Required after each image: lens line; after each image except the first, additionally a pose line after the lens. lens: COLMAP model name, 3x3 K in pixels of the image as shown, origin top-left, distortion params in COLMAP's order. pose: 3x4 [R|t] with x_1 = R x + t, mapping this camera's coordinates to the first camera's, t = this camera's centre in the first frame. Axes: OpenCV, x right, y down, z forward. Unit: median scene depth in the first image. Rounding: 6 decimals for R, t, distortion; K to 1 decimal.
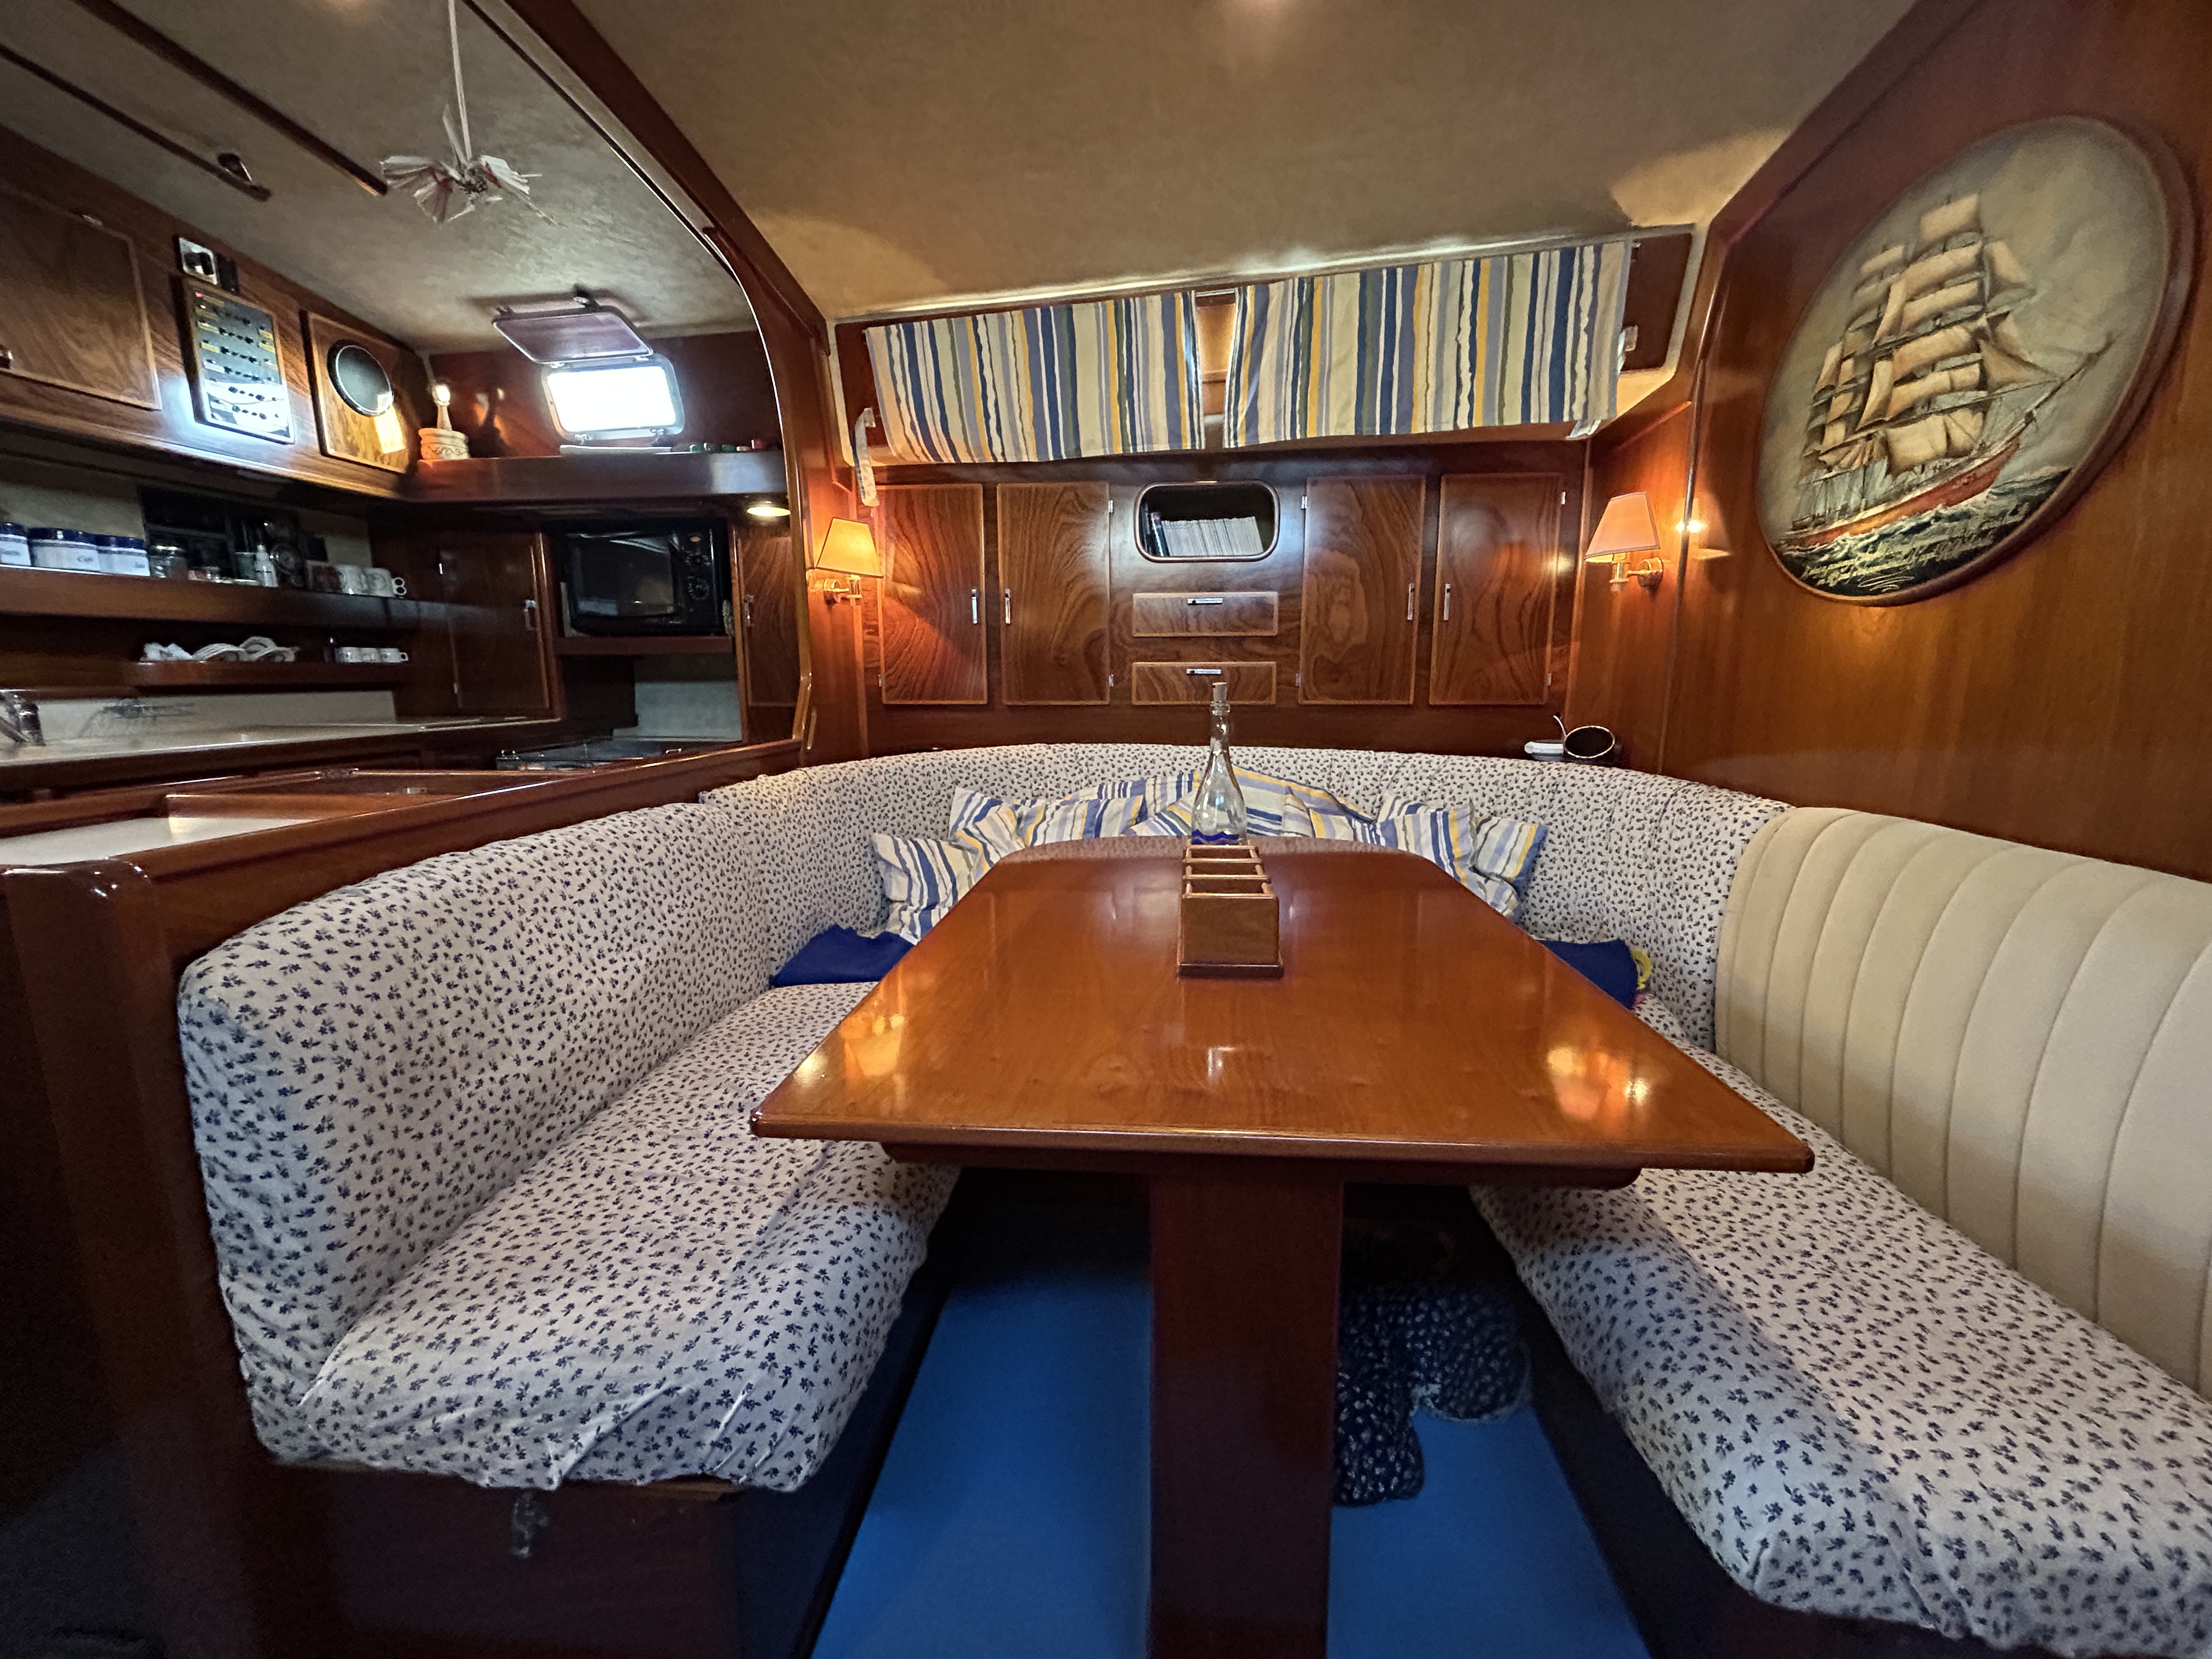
lens RADIAL K [[907.3, 0, 1098.7], [0, 907.3, 827.3], [0, 0, 1]] dist [0.000399, 0.000210]
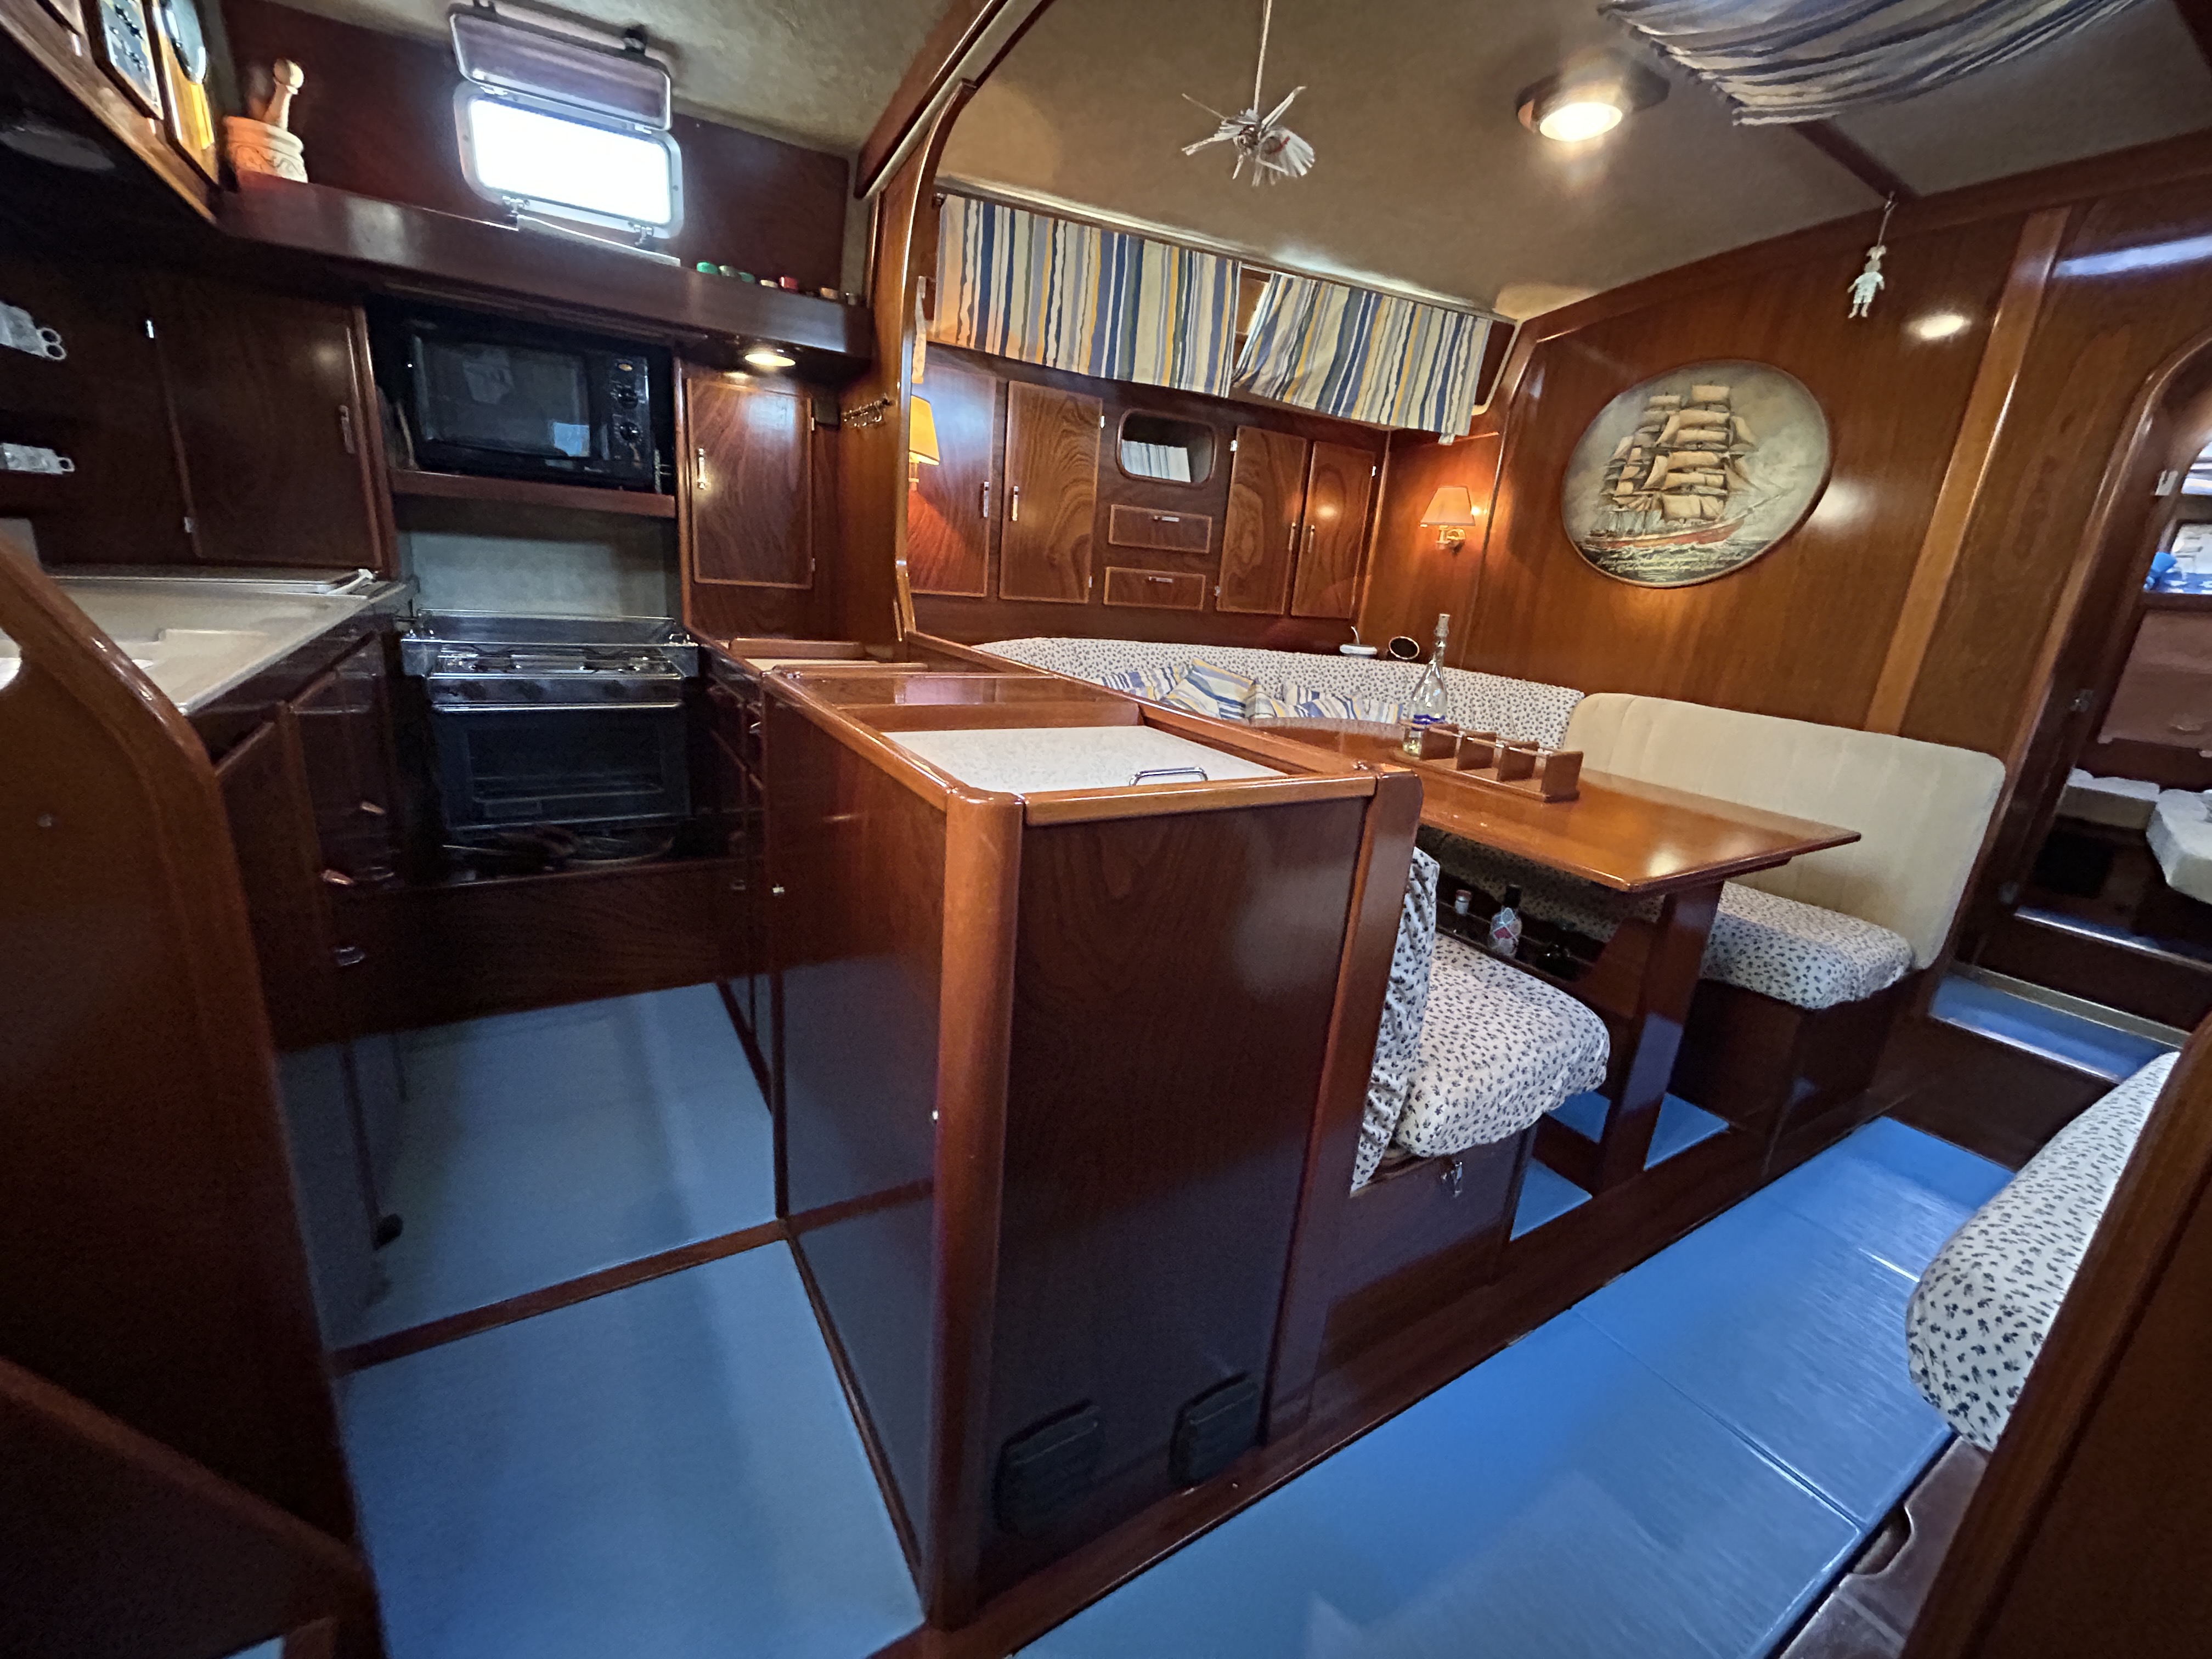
lens RADIAL K [[907.3, 0, 1098.7], [0, 907.3, 827.3], [0, 0, 1]] dist [0.000399, 0.000210]
pose [[0.797219, -0.100609, 0.595247, -0.959083], [0.018340, 0.989596, 0.142699, -0.027988], [-0.603411, -0.102846, 0.790770, 0.097123]]
